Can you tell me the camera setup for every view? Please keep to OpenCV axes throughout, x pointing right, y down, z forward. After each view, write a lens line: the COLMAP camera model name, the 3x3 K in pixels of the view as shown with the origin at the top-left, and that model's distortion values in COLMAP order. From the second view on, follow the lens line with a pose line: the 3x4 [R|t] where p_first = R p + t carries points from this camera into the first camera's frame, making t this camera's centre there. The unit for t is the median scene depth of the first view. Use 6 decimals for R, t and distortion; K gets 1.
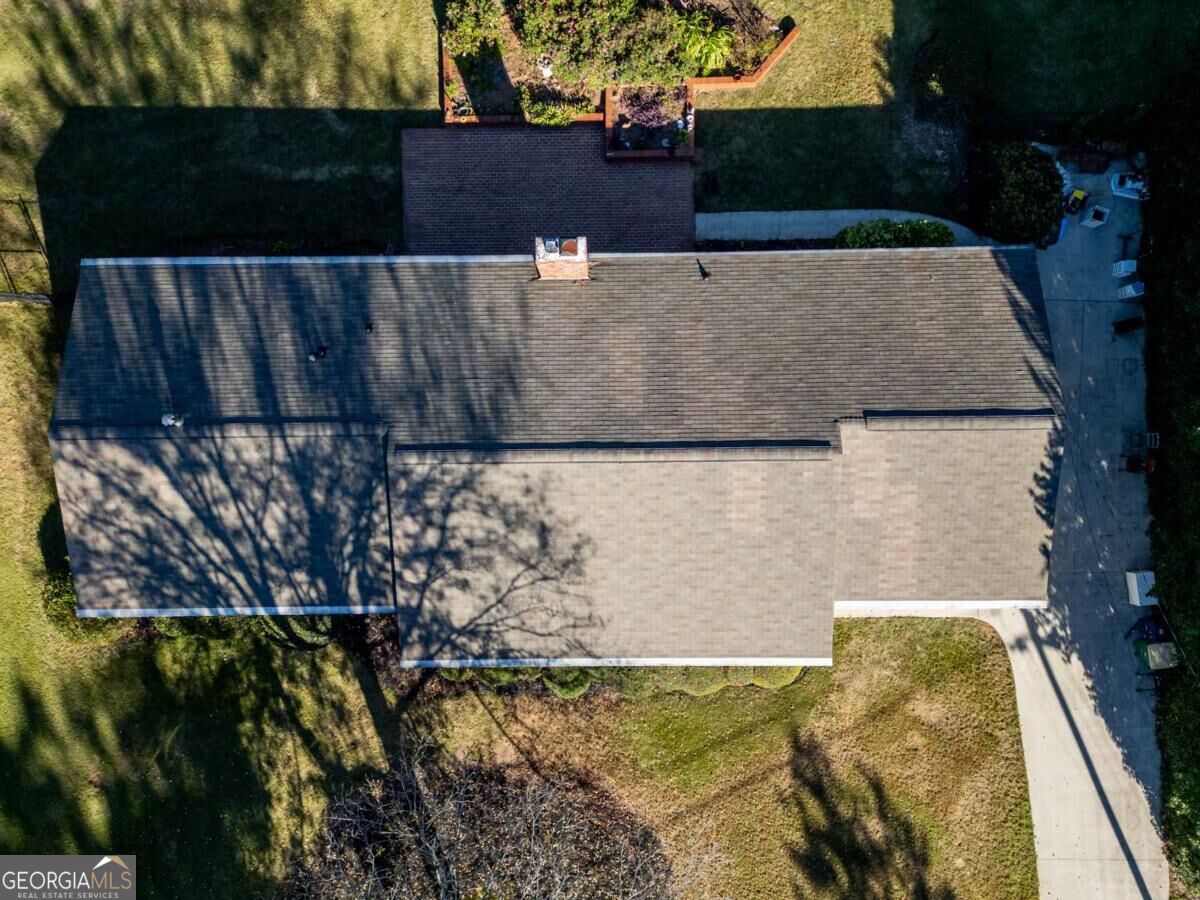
lens RADIAL K [[839.3, 0, 600.0], [0, 839.3, 450.0], [0, 0, 1]] dist [0.068562, -0.067942]
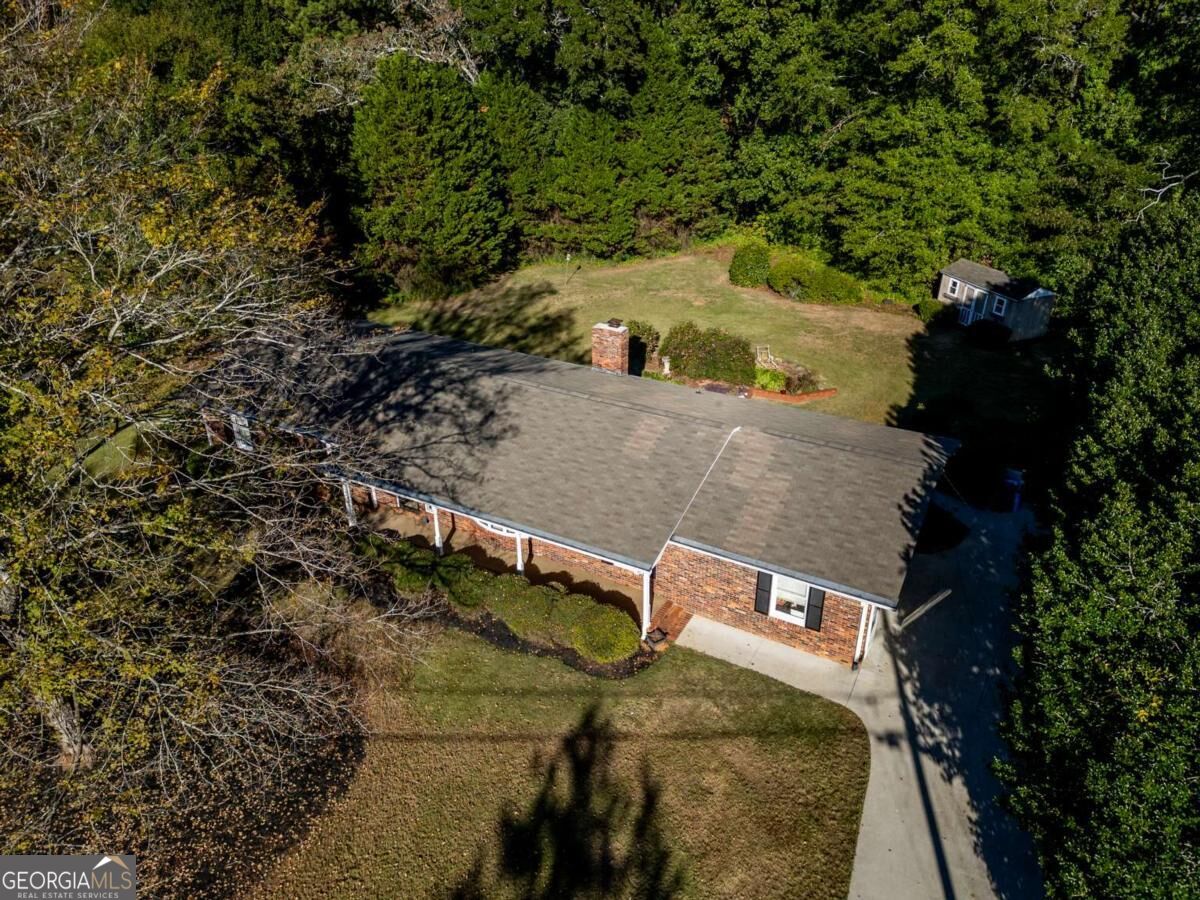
lens RADIAL K [[826.8, 0, 615.1], [0, 826.8, 451.5], [0, 0, 1]] dist [0.112808, -0.184882]
pose [[0.870885, 0.236684, -0.430743, 0.593424], [-0.491421, 0.433614, -0.755304, 0.894720], [0.008007, 0.869459, 0.493939, 0.422648]]
